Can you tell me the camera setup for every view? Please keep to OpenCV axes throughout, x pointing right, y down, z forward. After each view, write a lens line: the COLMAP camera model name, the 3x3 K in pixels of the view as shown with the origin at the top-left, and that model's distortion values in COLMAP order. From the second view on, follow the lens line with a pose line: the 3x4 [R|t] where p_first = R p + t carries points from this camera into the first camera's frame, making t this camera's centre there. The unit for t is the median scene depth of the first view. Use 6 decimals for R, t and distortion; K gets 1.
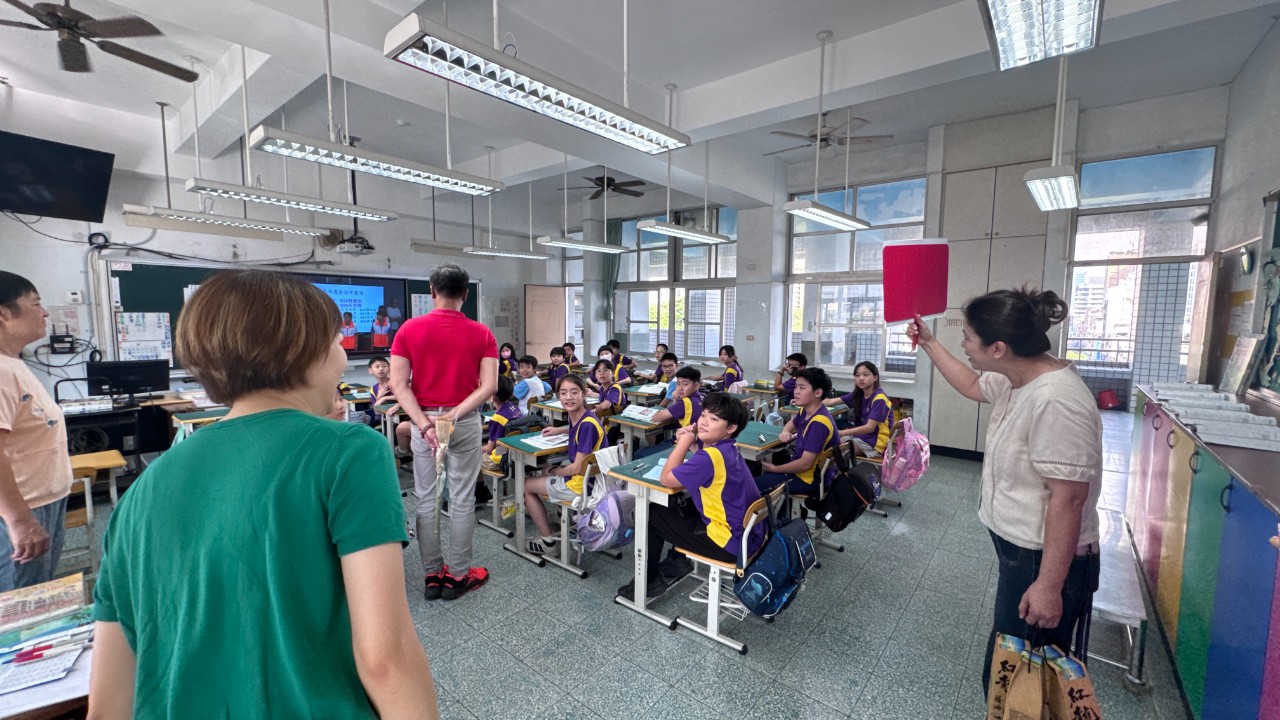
lens RADIAL K [[513.4, 0, 640.0], [0, 513.4, 360.0], [0, 0, 1]] dist [-0.000110, 0.000097]
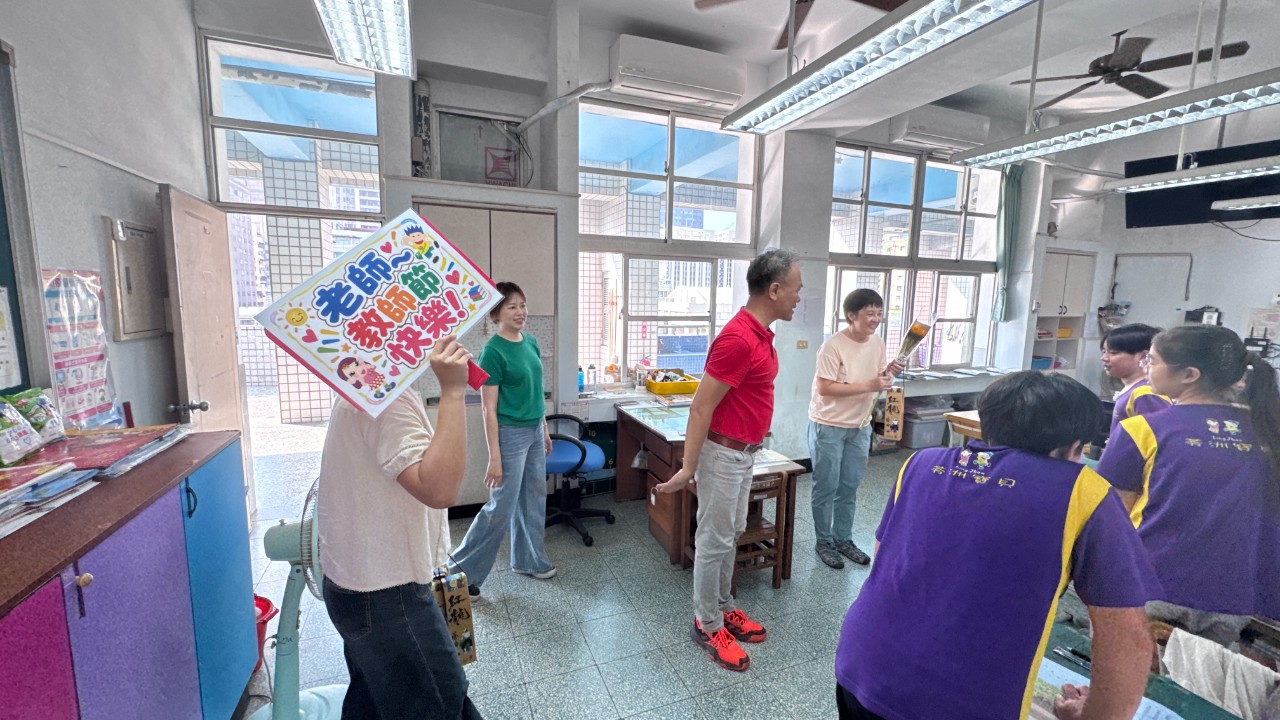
lens RADIAL K [[513.4, 0, 640.0], [0, 513.4, 360.0], [0, 0, 1]] dist [-0.000110, 0.000097]
pose [[-0.477781, 0.096239, -0.873191, 0.324011], [-0.108161, 0.979974, 0.167190, -0.046441], [0.871795, 0.174325, -0.457804, 0.449226]]
